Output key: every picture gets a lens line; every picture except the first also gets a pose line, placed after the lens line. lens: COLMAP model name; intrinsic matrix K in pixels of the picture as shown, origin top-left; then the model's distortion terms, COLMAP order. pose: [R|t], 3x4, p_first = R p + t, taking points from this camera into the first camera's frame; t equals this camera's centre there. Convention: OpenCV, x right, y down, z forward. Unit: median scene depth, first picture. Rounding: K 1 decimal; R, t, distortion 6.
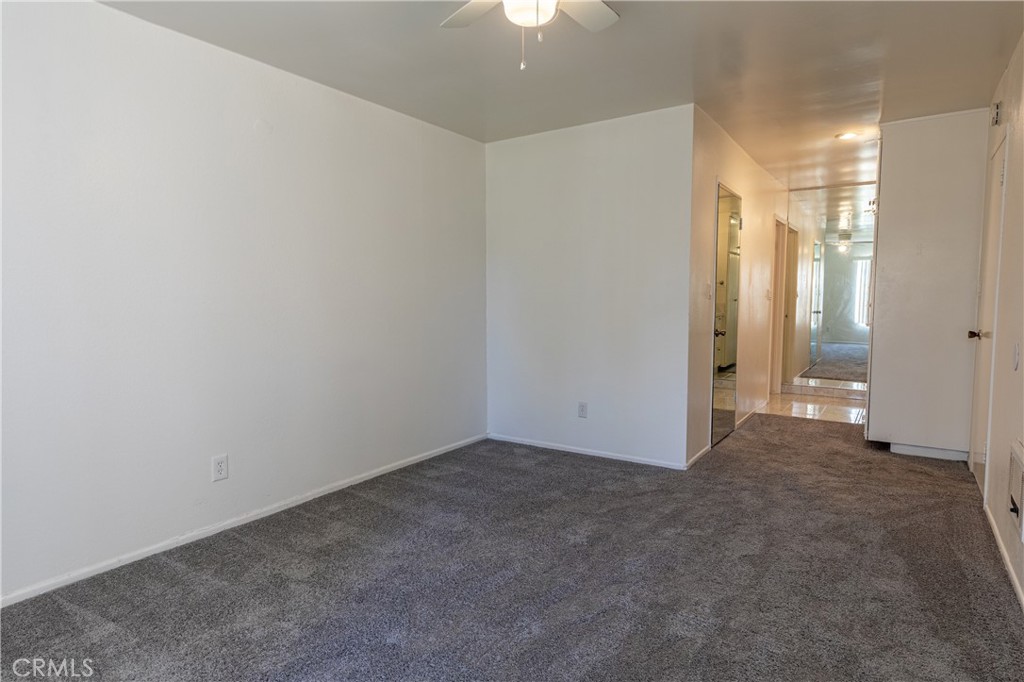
lens RADIAL K [[564.8, 0, 511.7], [0, 564.8, 341.9], [0, 0, 1]] dist [0.001266, -0.000154]
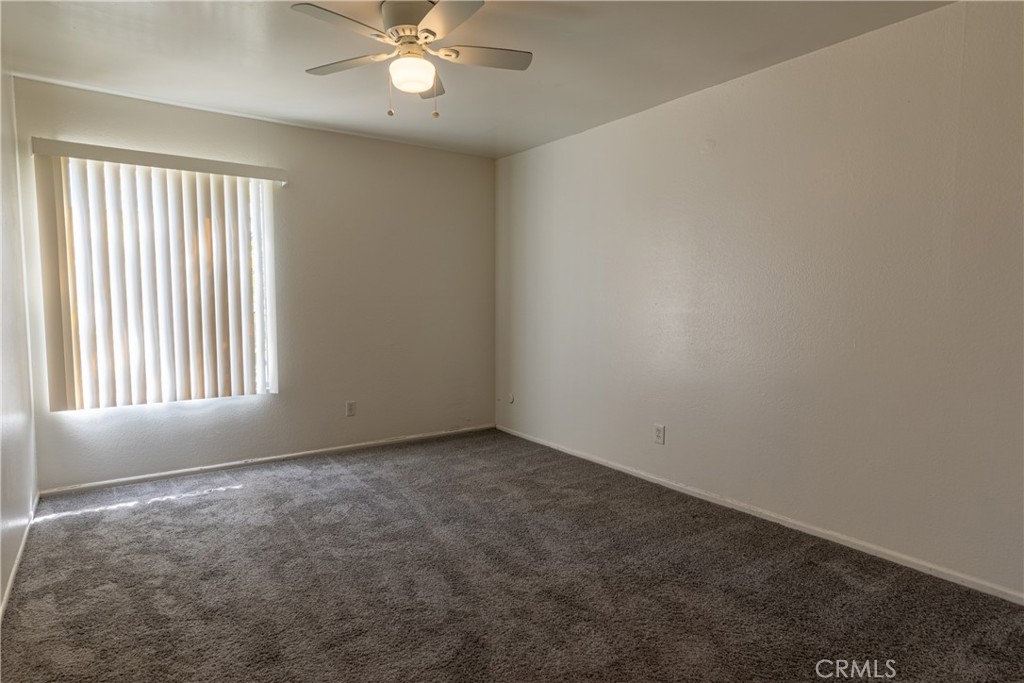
lens RADIAL K [[564.8, 0, 511.8], [0, 564.8, 340.2], [0, 0, 1]] dist [0.001266, -0.000154]
pose [[-0.332581, 0.082570, -0.939453, 0.680039], [-0.073536, 0.990856, 0.113121, -0.096827], [0.940203, 0.106706, -0.323468, 0.919321]]
